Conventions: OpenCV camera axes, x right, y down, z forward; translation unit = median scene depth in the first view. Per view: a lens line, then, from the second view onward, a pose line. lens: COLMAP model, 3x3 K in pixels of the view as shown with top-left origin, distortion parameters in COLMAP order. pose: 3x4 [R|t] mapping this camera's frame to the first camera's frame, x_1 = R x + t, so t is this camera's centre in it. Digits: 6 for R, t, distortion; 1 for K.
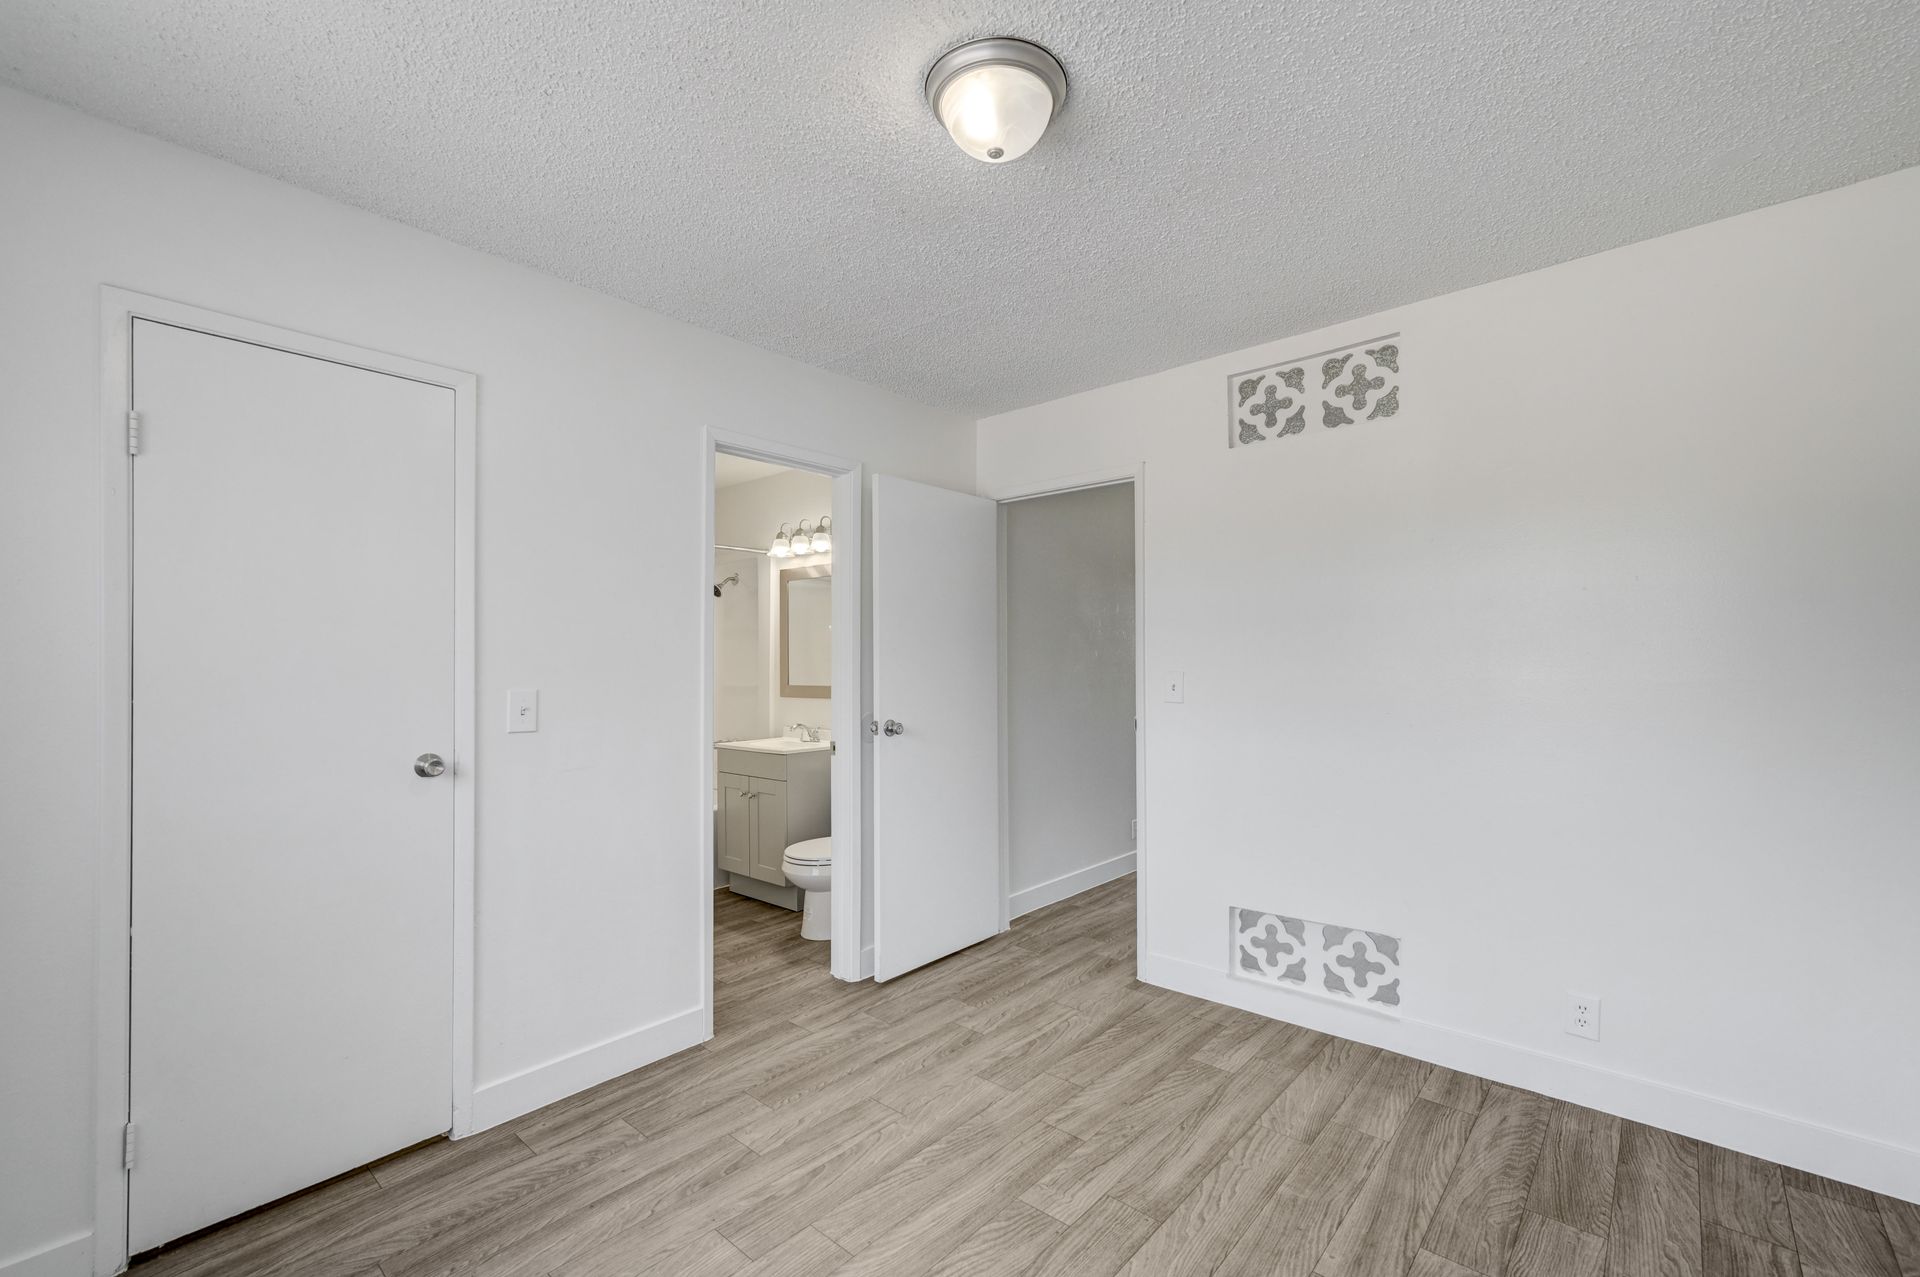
lens RADIAL K [[834.3, 0, 954.2], [0, 834.3, 640.0], [0, 0, 1]] dist [0.004888, 0.000097]
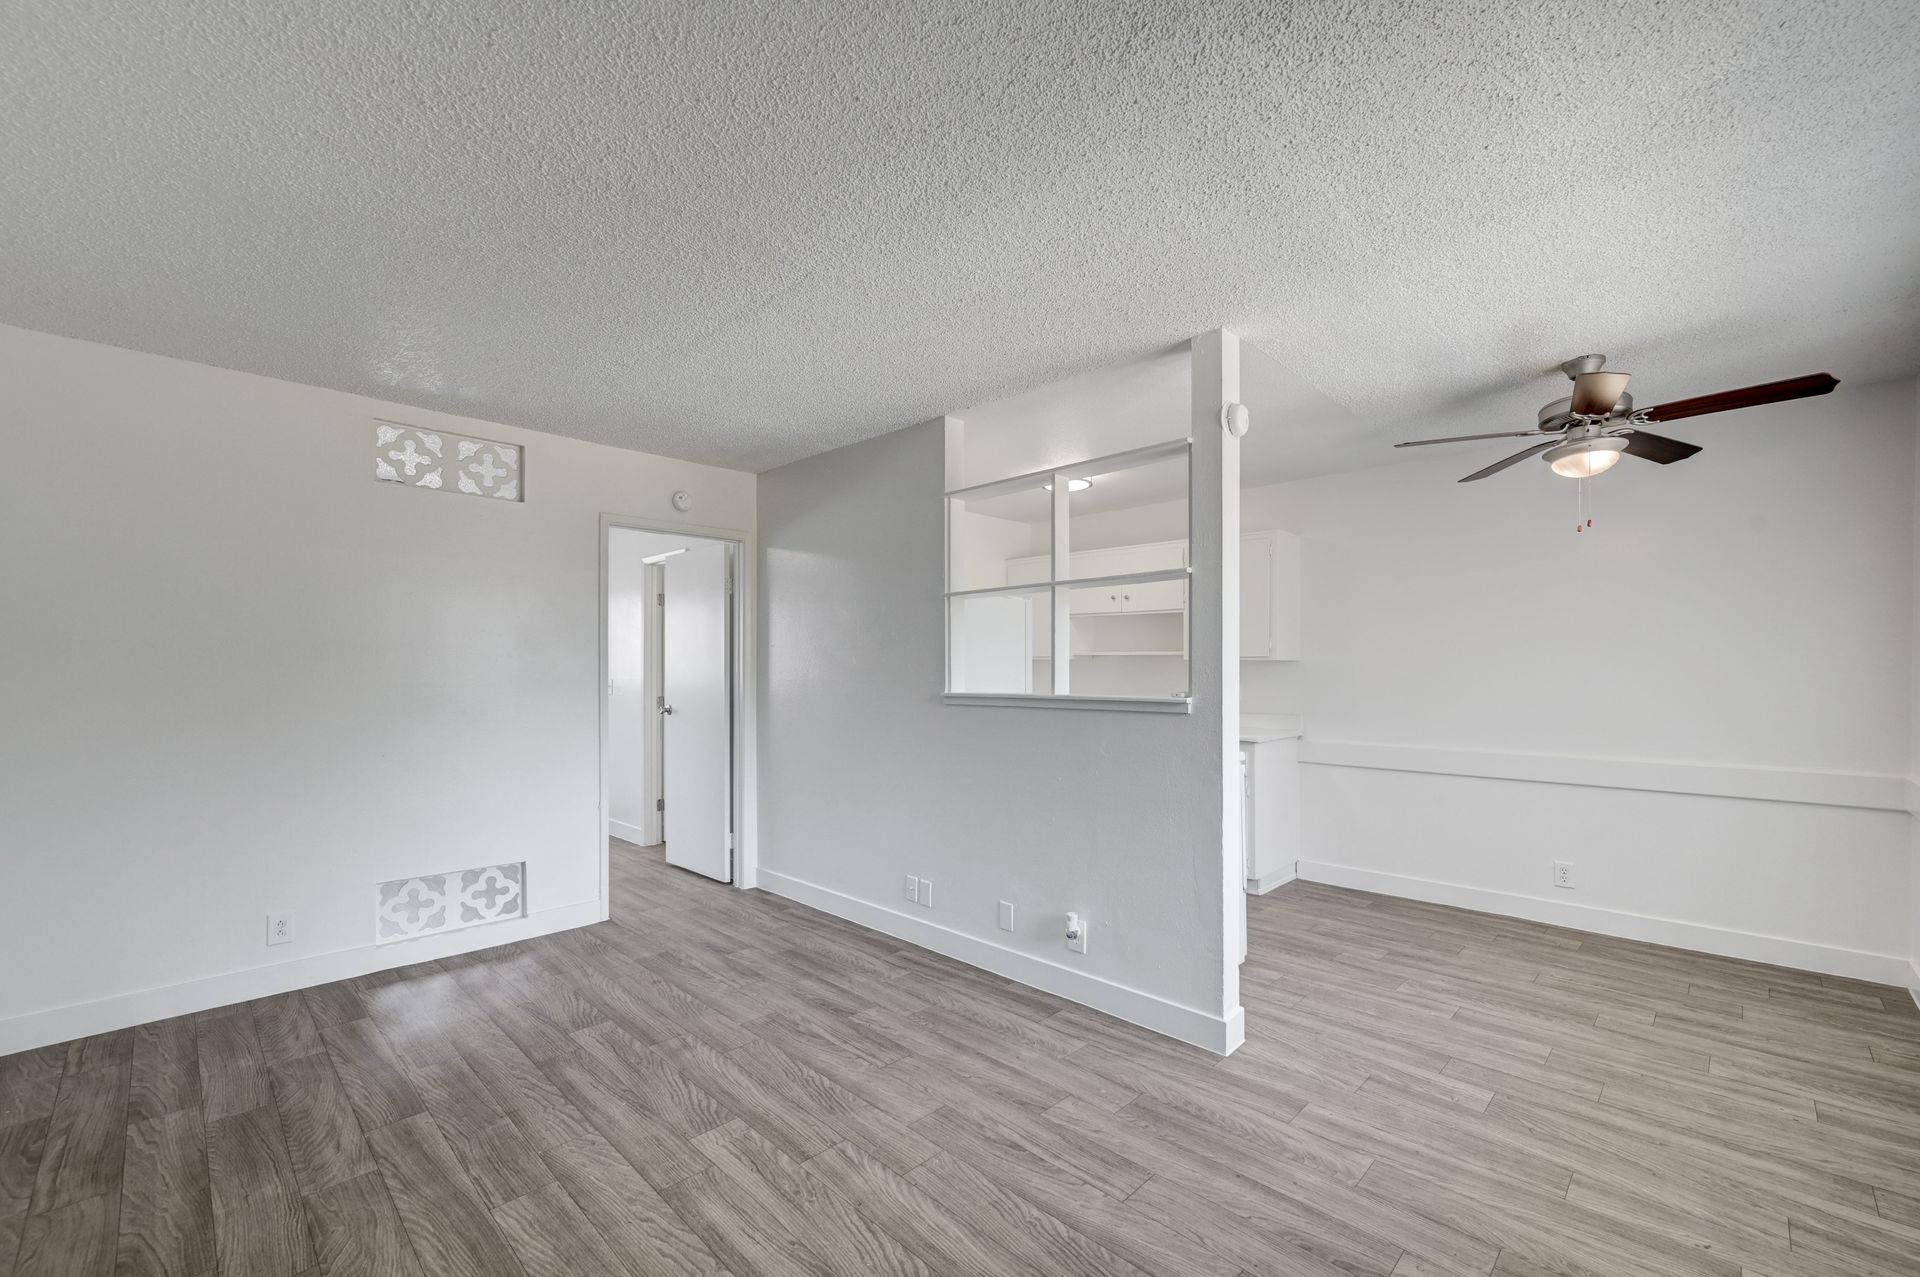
lens RADIAL K [[777.6, 0, 960.3], [0, 777.6, 607.5], [0, 0, 1]] dist [0.001137, 0.000895]
pose [[-0.056986, -0.069616, -0.995945, 1.212752], [0.028028, 0.997061, -0.071297, 0.024036], [0.997981, -0.031977, -0.054867, 1.390816]]
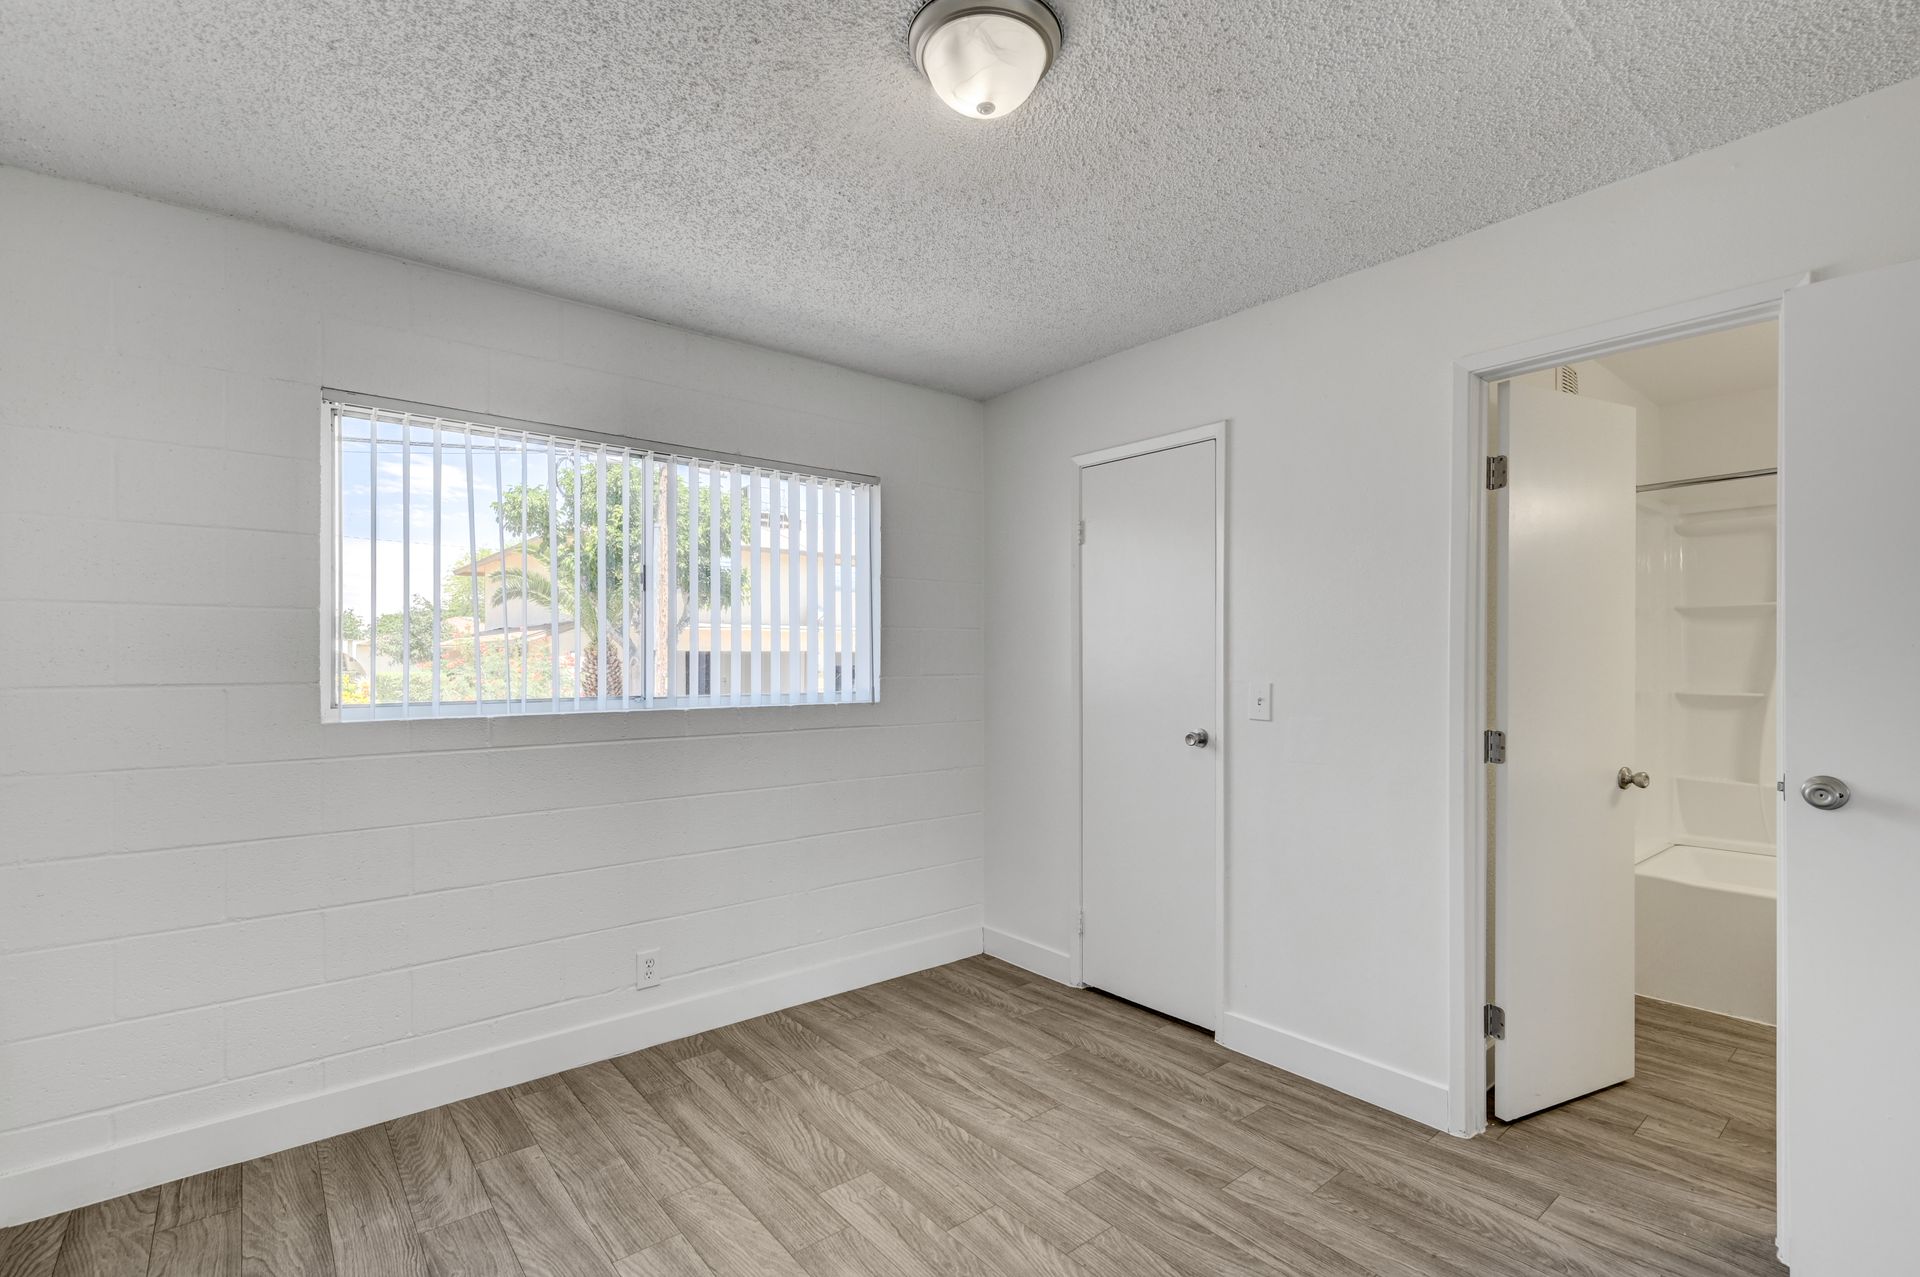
lens RADIAL K [[925.3, 0, 985.5], [0, 925.3, 657.5], [0, 0, 1]] dist [-0.000412, -0.000268]
pose [[-0.171930, 0.009544, -0.985063, 1.174238], [0.028610, 0.999580, 0.004691, 0.023434], [0.984694, -0.027376, -0.172131, 1.346654]]
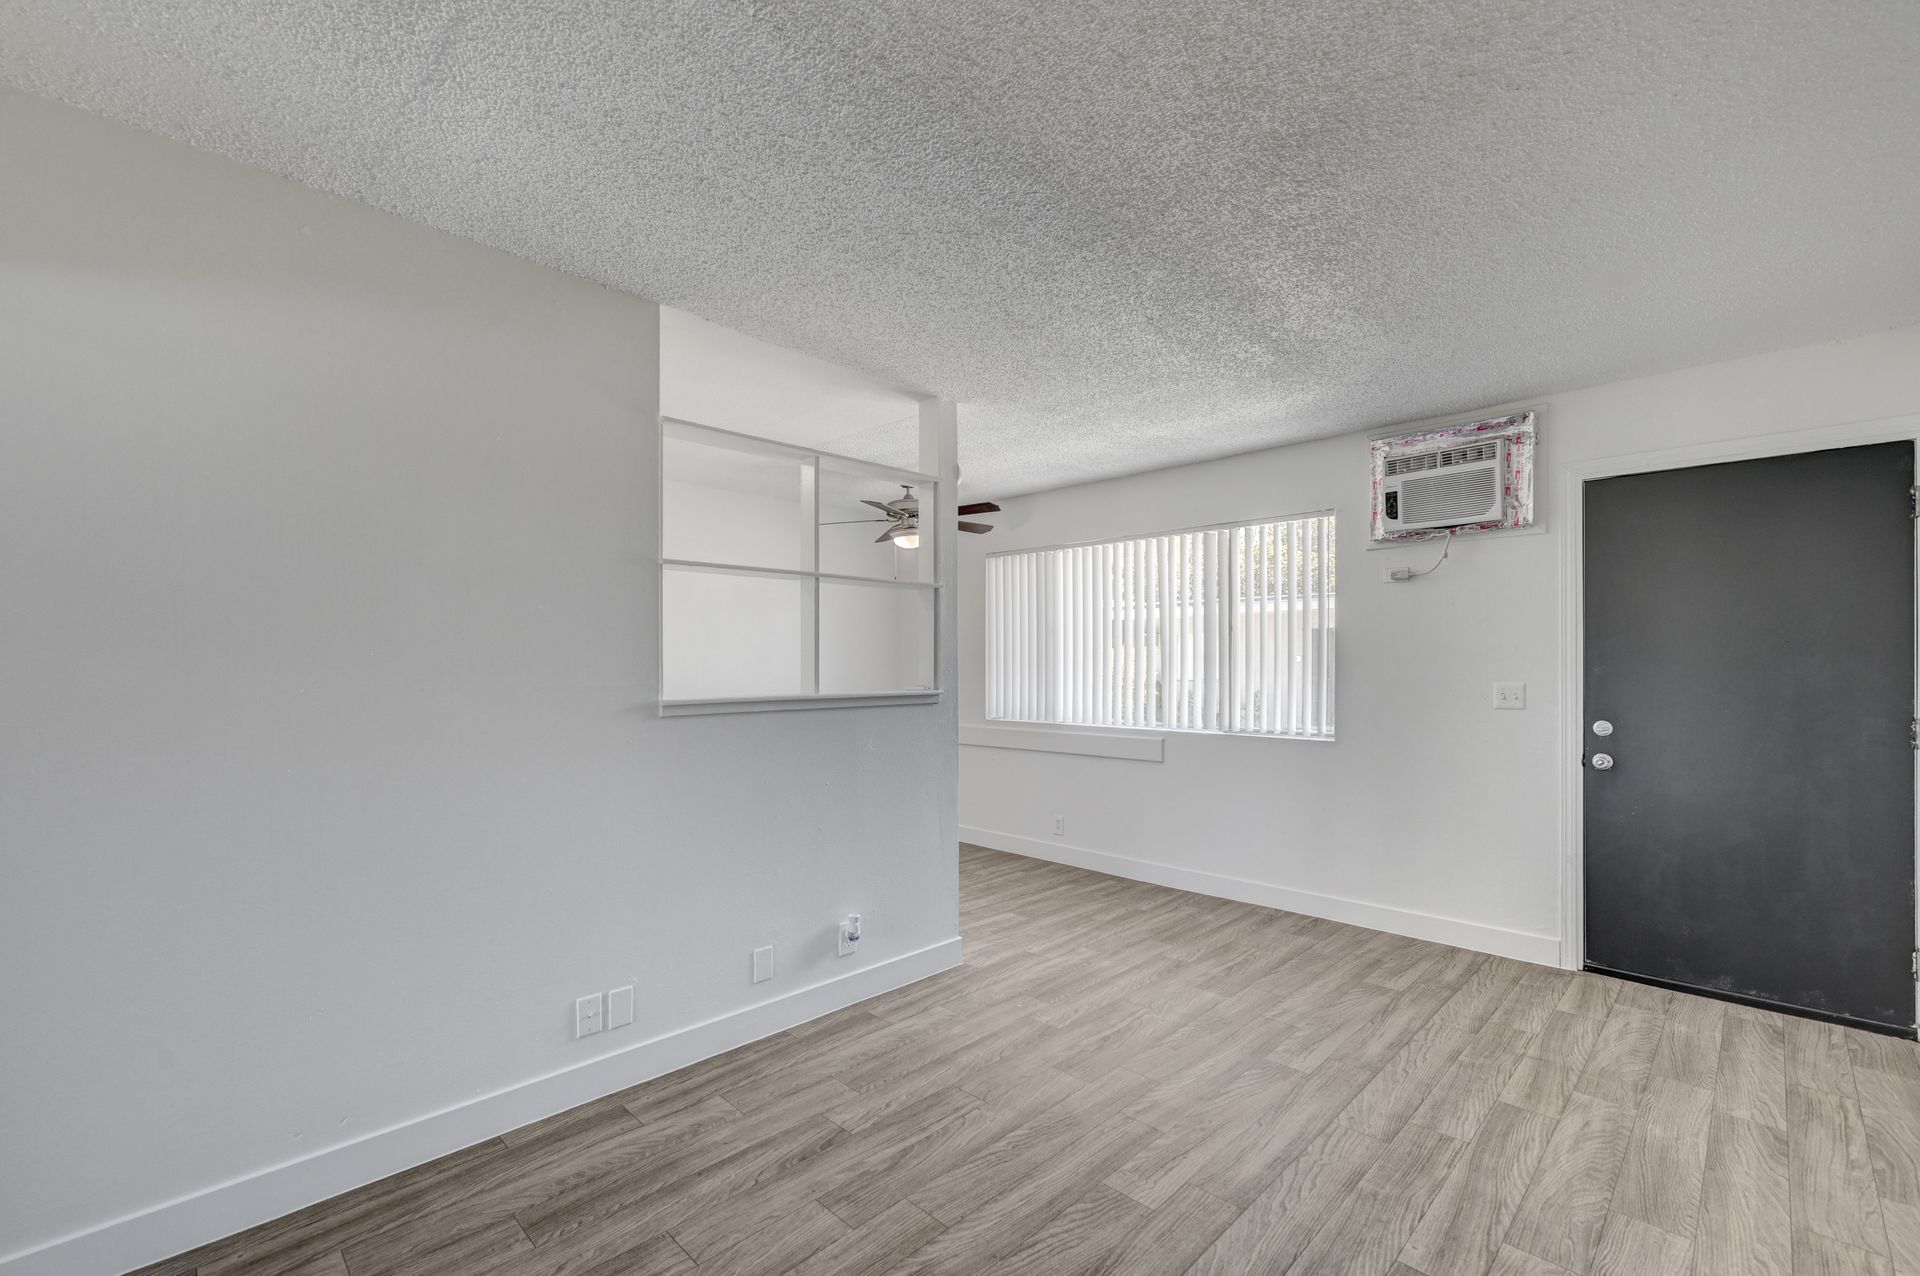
lens RADIAL K [[817.7, 0, 972.7], [0, 817.7, 637.1], [0, 0, 1]] dist [-0.000415, 0.000508]
pose [[0.998341, 0.004861, -0.057369, -0.026725], [-0.005471, 0.999930, -0.010483, -0.000540], [0.057314, 0.010779, 0.998298, -0.030707]]
